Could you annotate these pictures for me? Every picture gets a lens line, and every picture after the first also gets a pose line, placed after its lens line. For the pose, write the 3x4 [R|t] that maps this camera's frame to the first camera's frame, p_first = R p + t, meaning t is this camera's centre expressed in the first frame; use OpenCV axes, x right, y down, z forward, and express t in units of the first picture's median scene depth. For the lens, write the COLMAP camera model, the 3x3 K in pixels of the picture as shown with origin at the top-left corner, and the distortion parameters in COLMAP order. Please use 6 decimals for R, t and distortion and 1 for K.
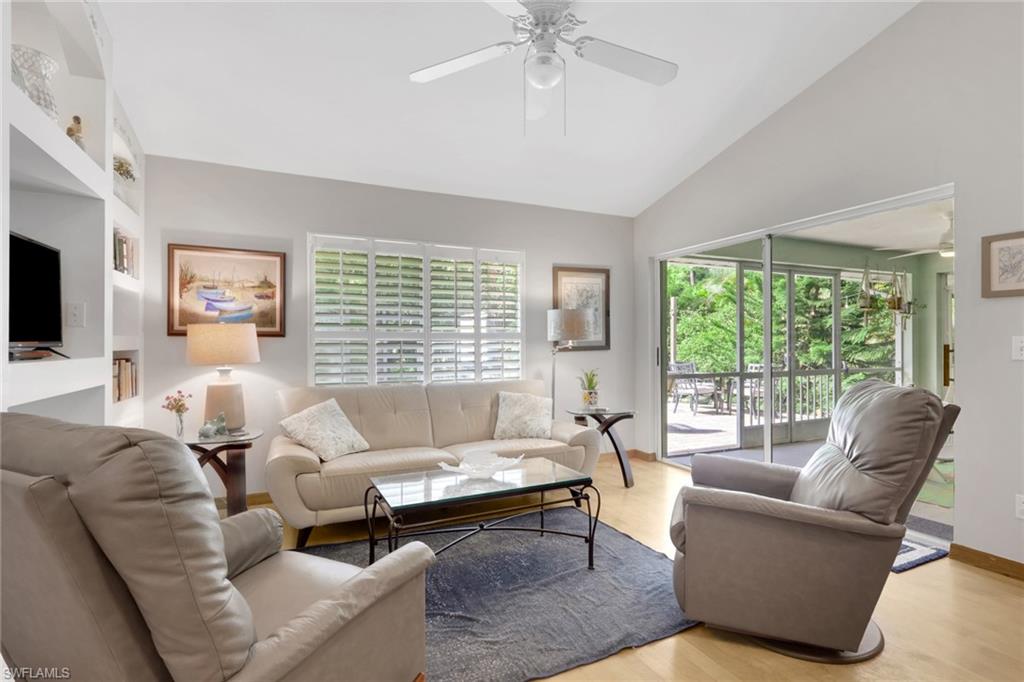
lens RADIAL K [[495.3, 0, 506.4], [0, 495.3, 341.1], [0, 0, 1]] dist [0.002316, 0.000864]
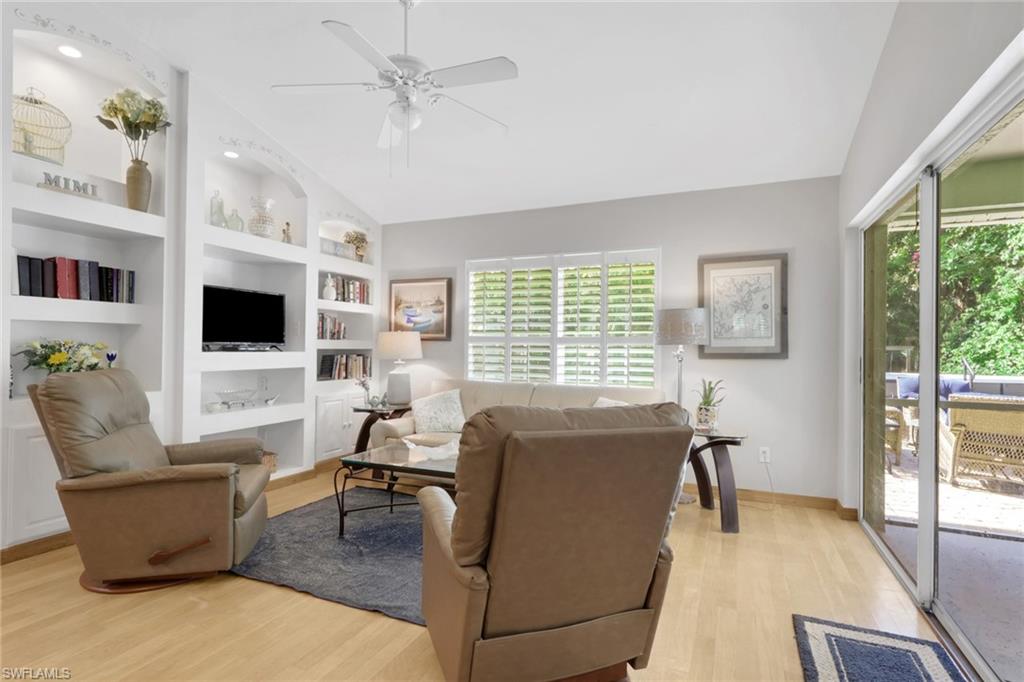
lens RADIAL K [[495.3, 0, 506.7], [0, 495.3, 343.8], [0, 0, 1]] dist [0.002316, 0.000864]
pose [[0.668557, 0.004809, -0.743646, 0.652011], [-0.009018, 0.999958, -0.001641, -0.000128], [0.743607, 0.007804, 0.668572, 0.227071]]
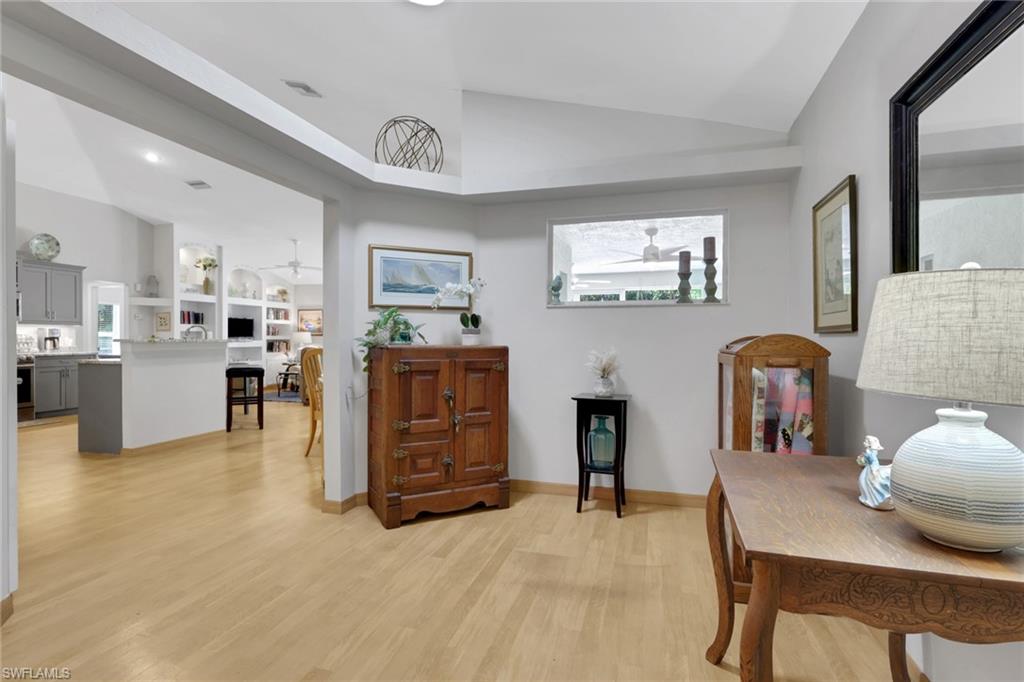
lens RADIAL K [[495.3, 0, 515.2], [0, 495.3, 339.0], [0, 0, 1]] dist [0.002316, 0.000864]
pose [[0.772388, 0.001653, -0.635149, 2.572875], [0.002068, 0.999985, 0.005117, -0.000627], [0.635148, -0.005265, 0.772373, -0.698780]]
